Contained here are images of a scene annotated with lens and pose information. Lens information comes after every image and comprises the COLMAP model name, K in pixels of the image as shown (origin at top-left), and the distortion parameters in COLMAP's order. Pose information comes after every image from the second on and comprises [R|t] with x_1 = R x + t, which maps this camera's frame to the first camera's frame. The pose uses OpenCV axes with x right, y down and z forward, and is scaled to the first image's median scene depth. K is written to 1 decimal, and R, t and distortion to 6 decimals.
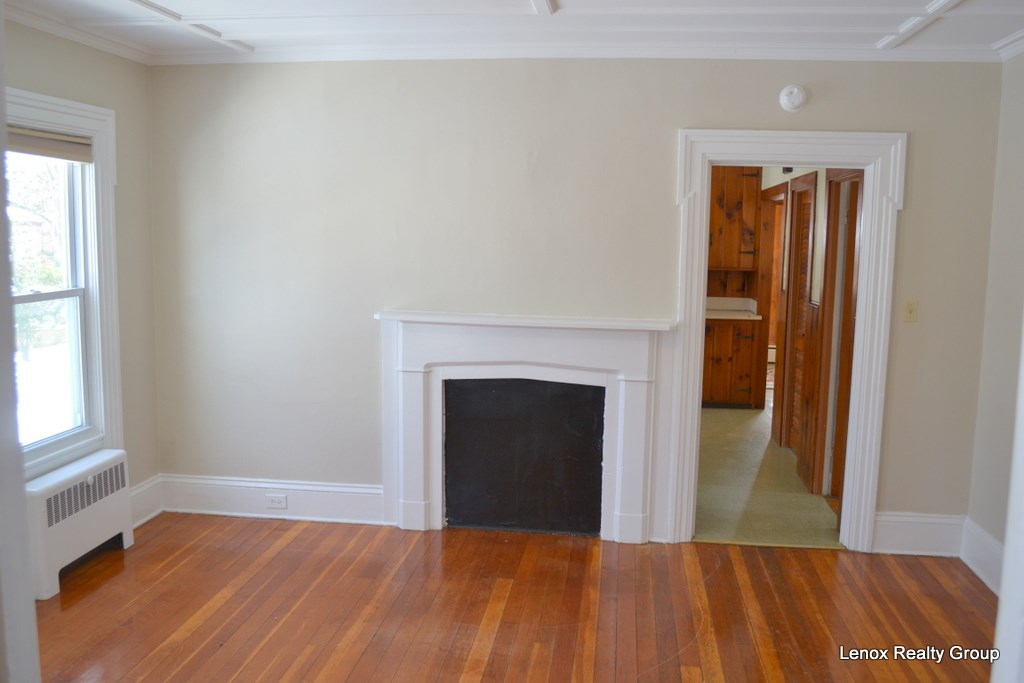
lens RADIAL K [[891.6, 0, 512.0], [0, 891.6, 341.5], [0, 0, 1]] dist [-0.082195, 0.008943]
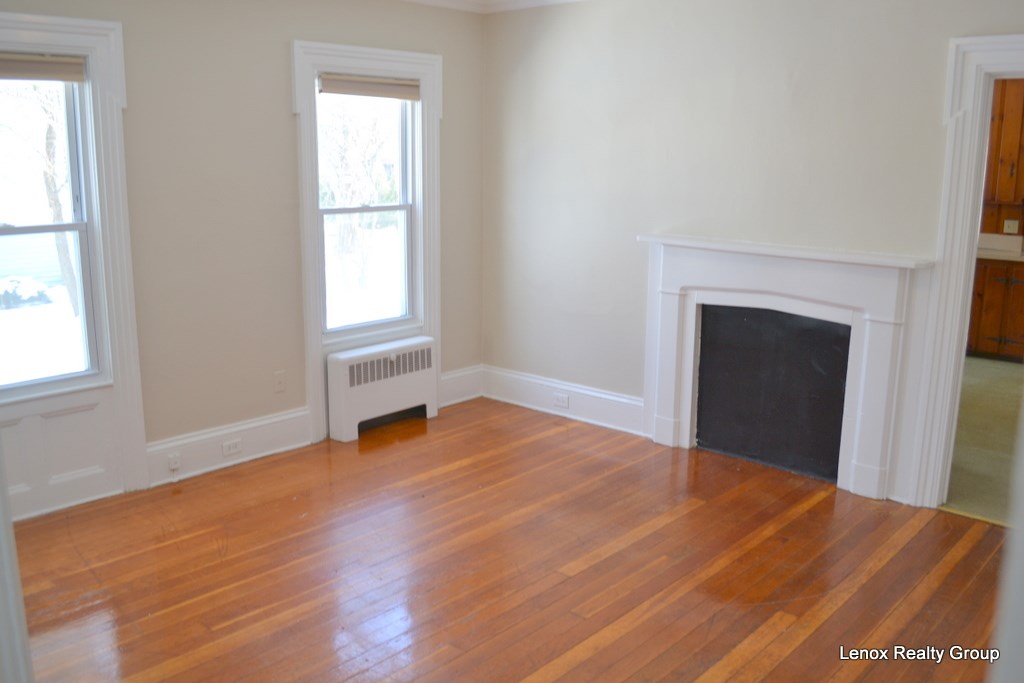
lens RADIAL K [[891.6, 0, 512.0], [0, 891.6, 341.5], [0, 0, 1]] dist [-0.082195, 0.008943]
pose [[0.818024, 0.107657, -0.565020, 0.337929], [-0.065123, 0.993346, 0.094985, 0.003245], [0.571486, -0.040904, 0.819592, 0.042638]]
